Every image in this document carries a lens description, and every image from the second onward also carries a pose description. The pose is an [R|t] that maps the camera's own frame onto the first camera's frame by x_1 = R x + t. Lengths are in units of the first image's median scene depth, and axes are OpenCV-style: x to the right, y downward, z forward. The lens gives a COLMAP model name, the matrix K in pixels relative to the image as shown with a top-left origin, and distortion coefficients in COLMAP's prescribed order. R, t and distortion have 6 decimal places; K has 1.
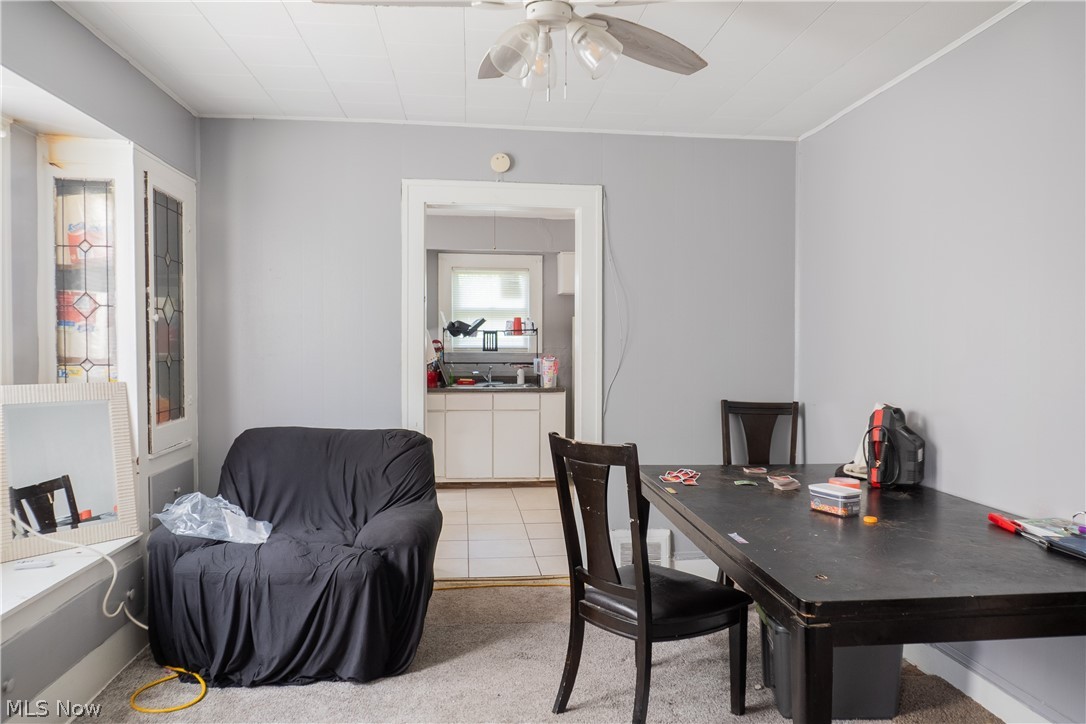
lens RADIAL K [[745.3, 0, 543.0], [0, 745.3, 362.0], [0, 0, 1]] dist [-0.024966, -0.003340]
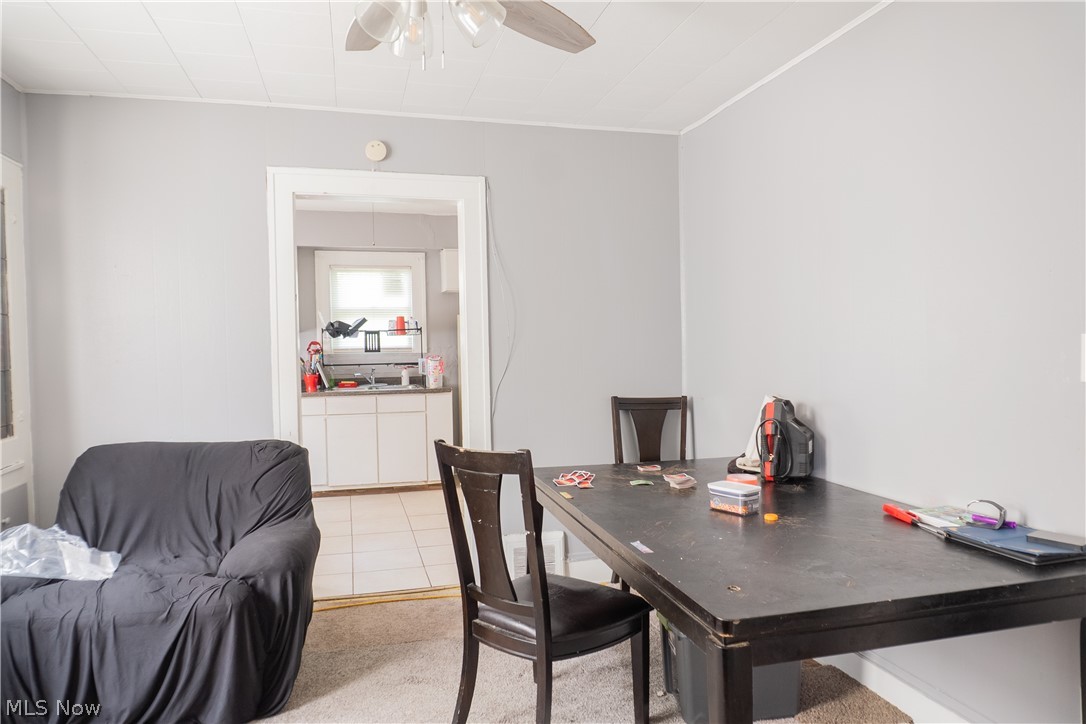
lens RADIAL K [[730.9, 0, 537.9], [0, 730.9, 362.4], [0, 0, 1]] dist [-0.019827, -0.002256]
pose [[0.988825, -0.024711, 0.147019, 0.003422], [0.024199, 0.999693, 0.005269, -0.002086], [-0.147104, -0.001652, 0.989120, 0.080423]]
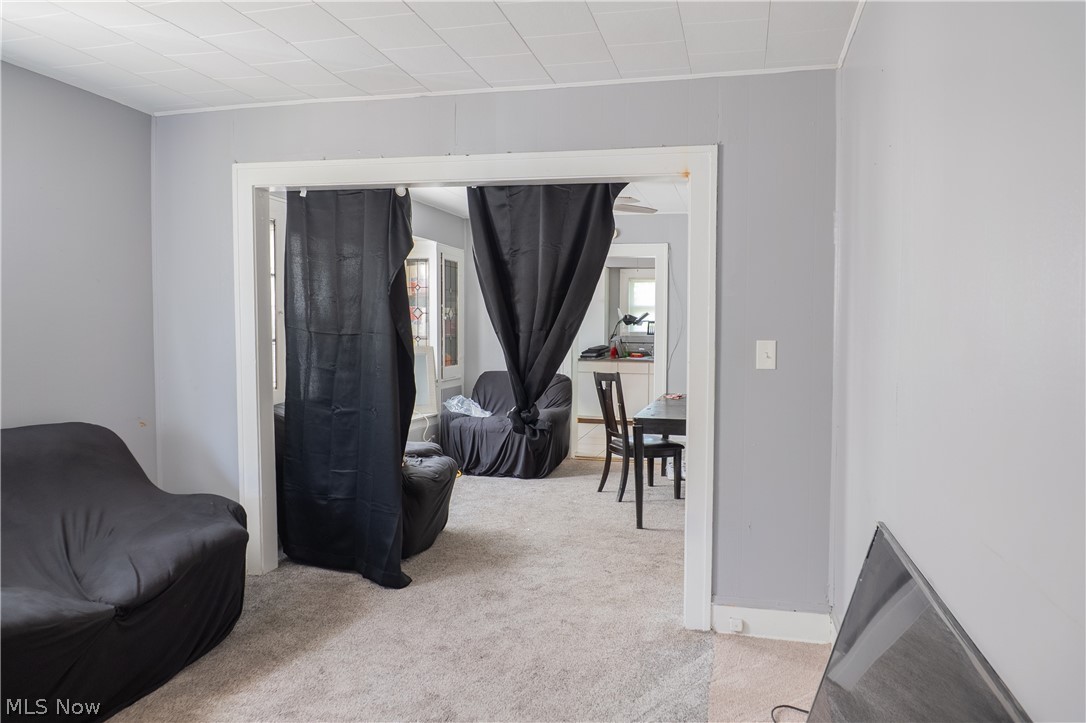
lens RADIAL K [[730.9, 0, 537.9], [0, 730.9, 361.9], [0, 0, 1]] dist [-0.019827, -0.002256]
pose [[0.932108, 0.019600, -0.361649, 0.558160], [-0.012024, 0.999659, 0.023186, 0.018540], [0.361980, -0.017263, 0.932026, -0.992432]]
